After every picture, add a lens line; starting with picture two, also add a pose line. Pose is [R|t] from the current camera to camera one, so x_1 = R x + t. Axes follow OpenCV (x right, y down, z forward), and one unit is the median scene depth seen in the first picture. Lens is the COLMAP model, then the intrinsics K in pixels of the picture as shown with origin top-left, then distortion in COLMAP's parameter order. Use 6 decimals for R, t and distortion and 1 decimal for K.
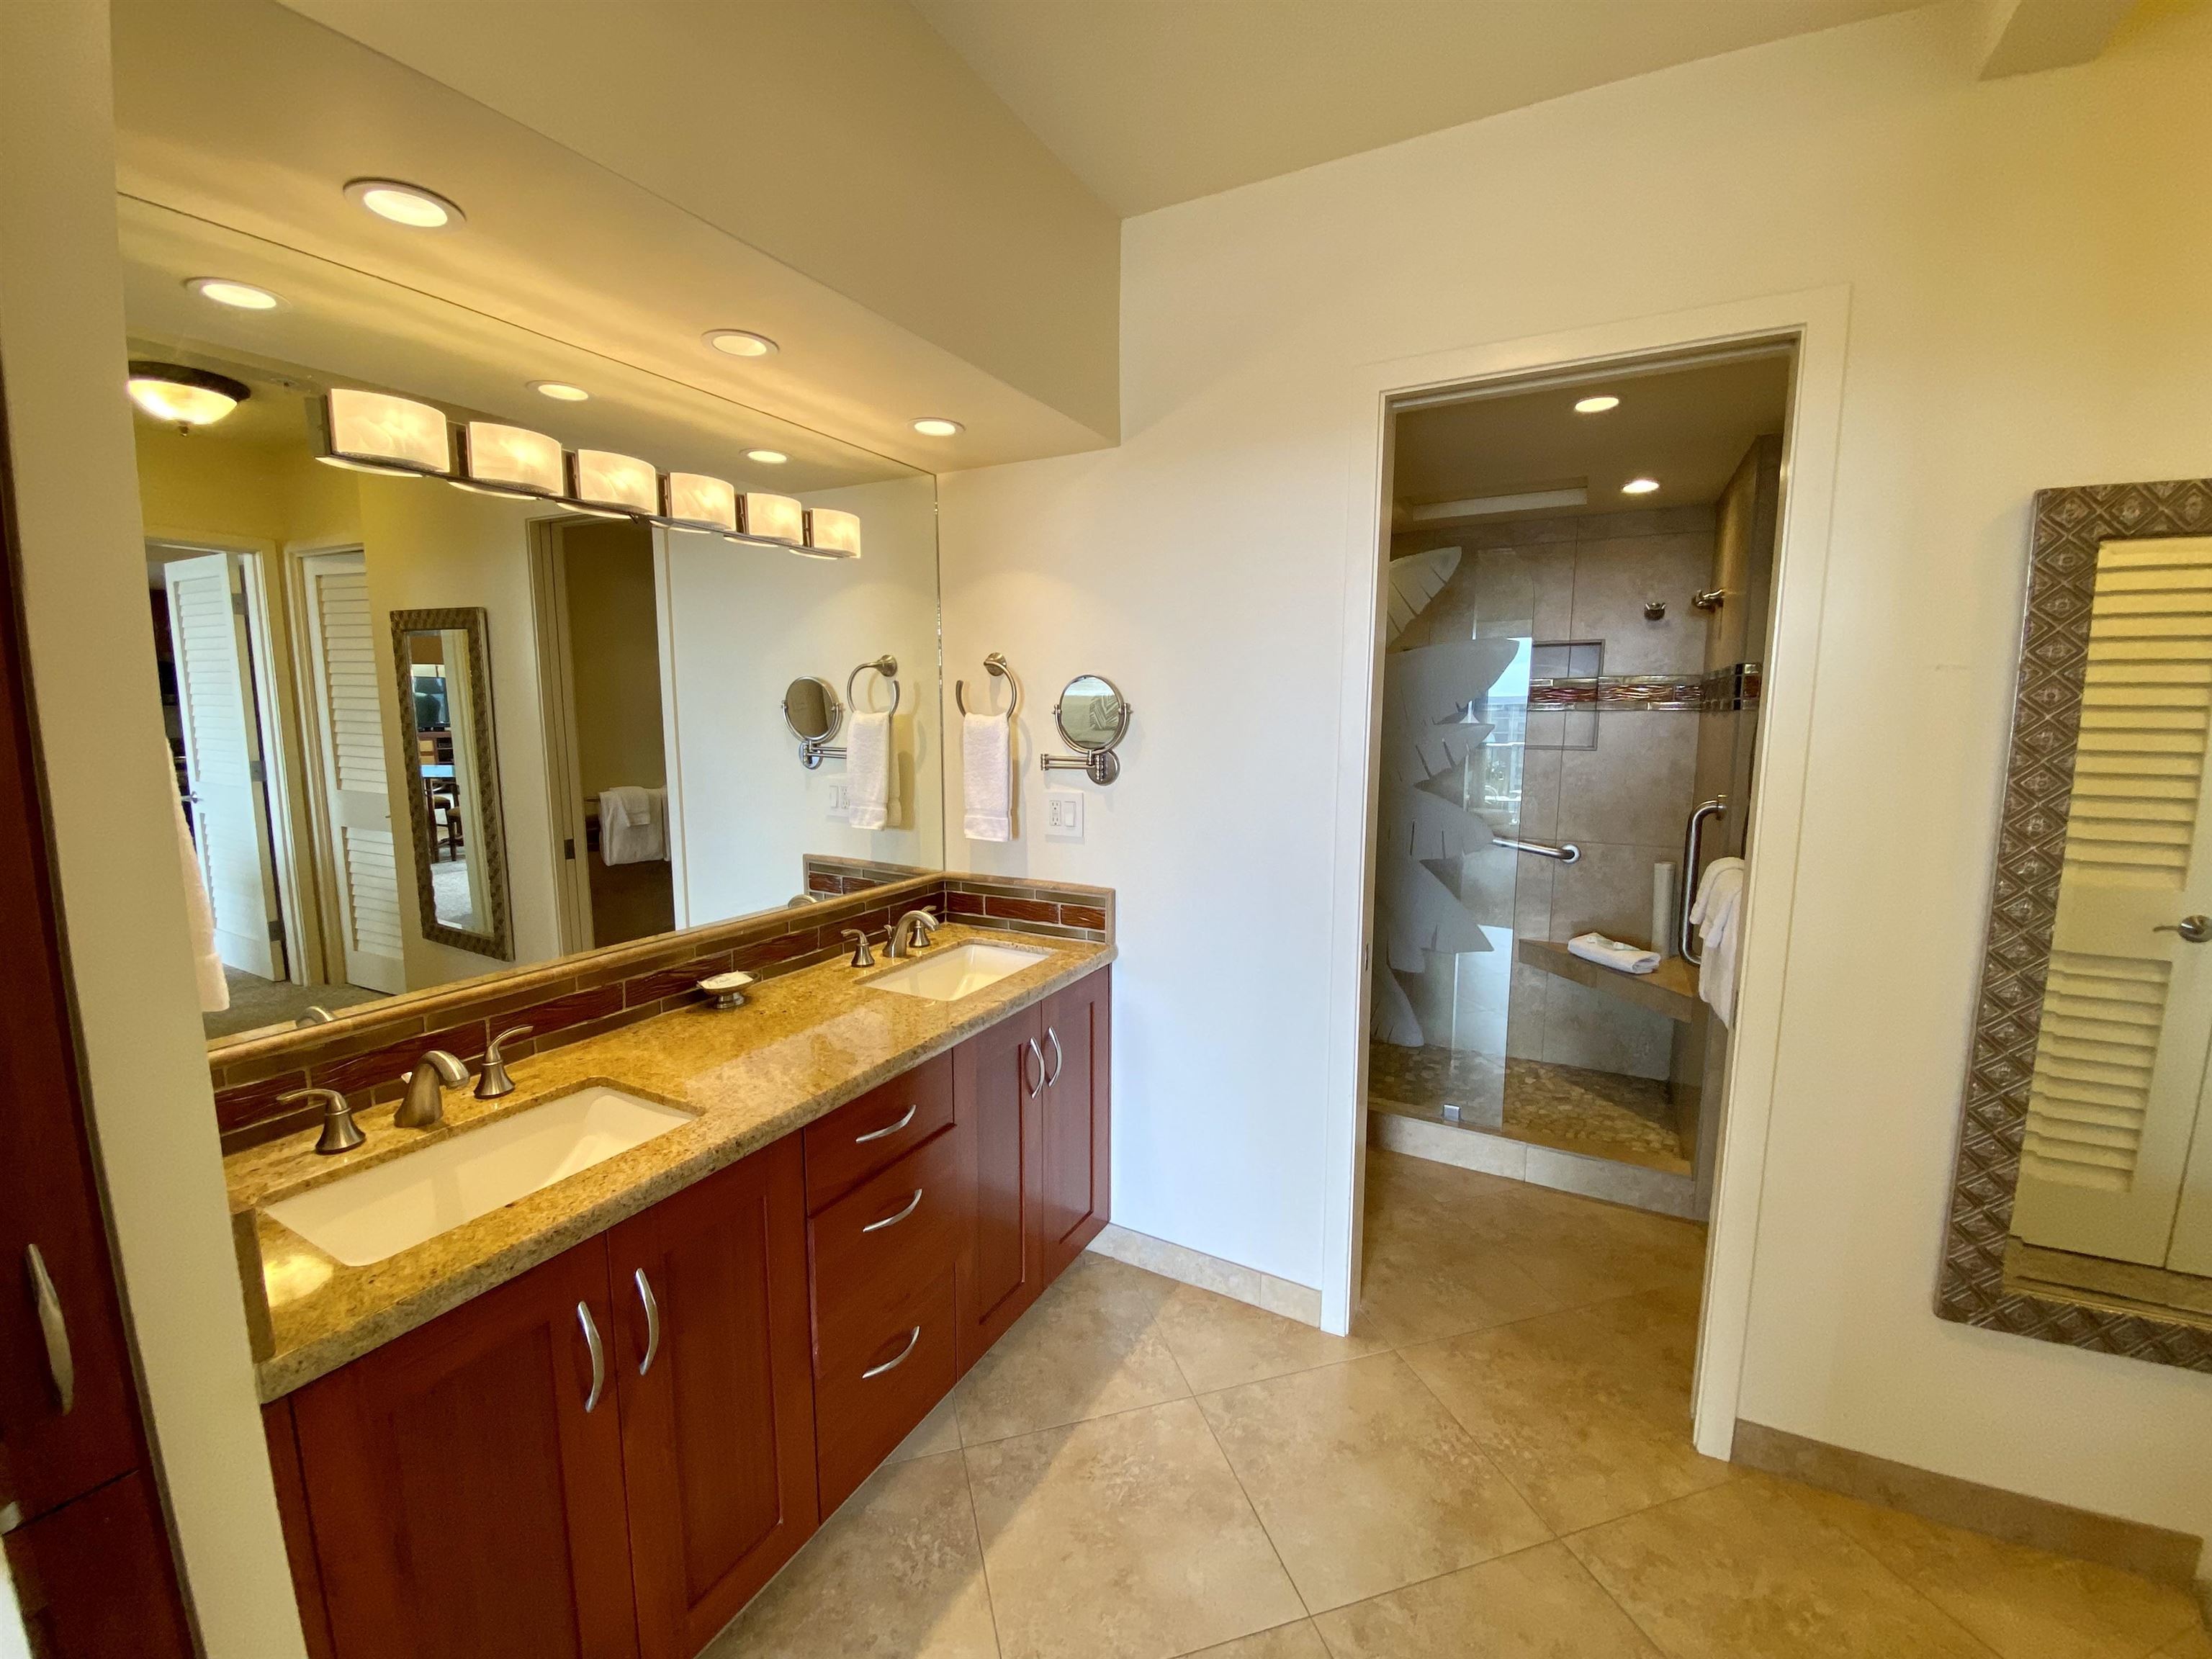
lens RADIAL K [[895.2, 0, 1091.9], [0, 895.2, 827.5], [0, 0, 1]] dist [0.031616, -0.026655]
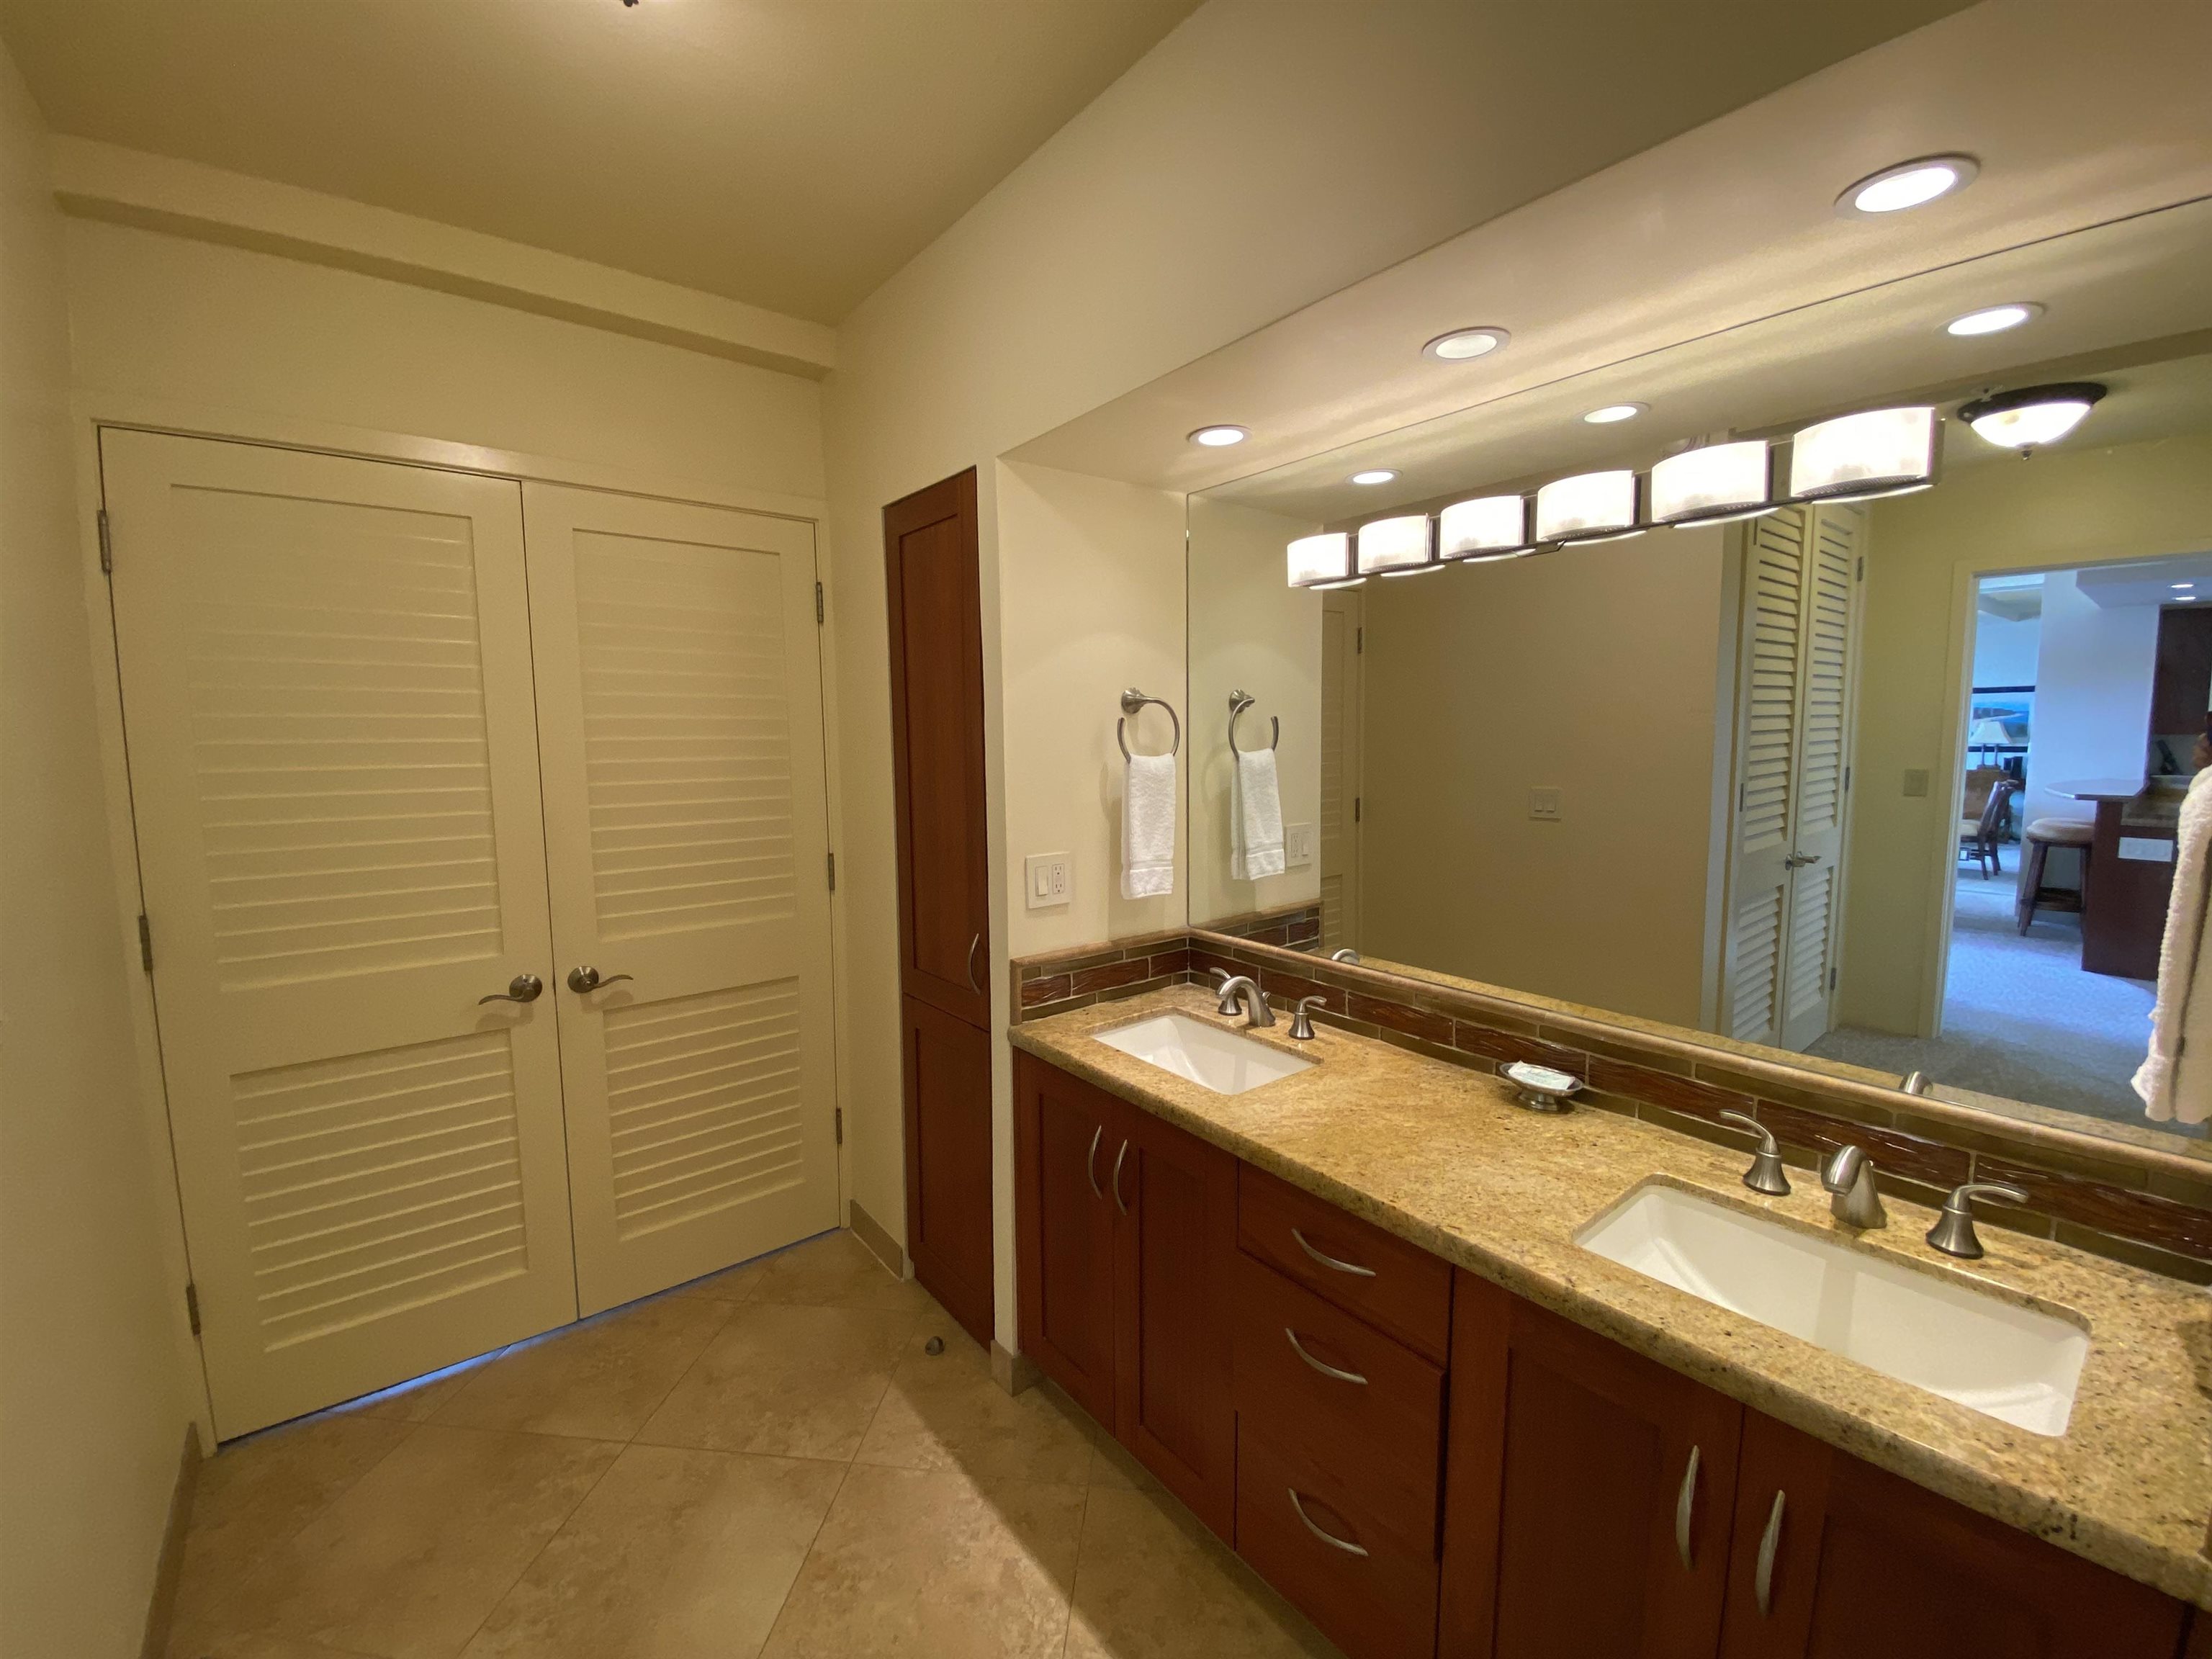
lens RADIAL K [[891.4, 0, 1092.1], [0, 891.4, 826.5], [0, 0, 1]] dist [0.009466, -0.015167]
pose [[-0.383596, 0.094917, -0.918611, 0.406520], [-0.116434, 0.981796, 0.150066, -0.109925], [0.916132, 0.164523, -0.365561, 0.724645]]
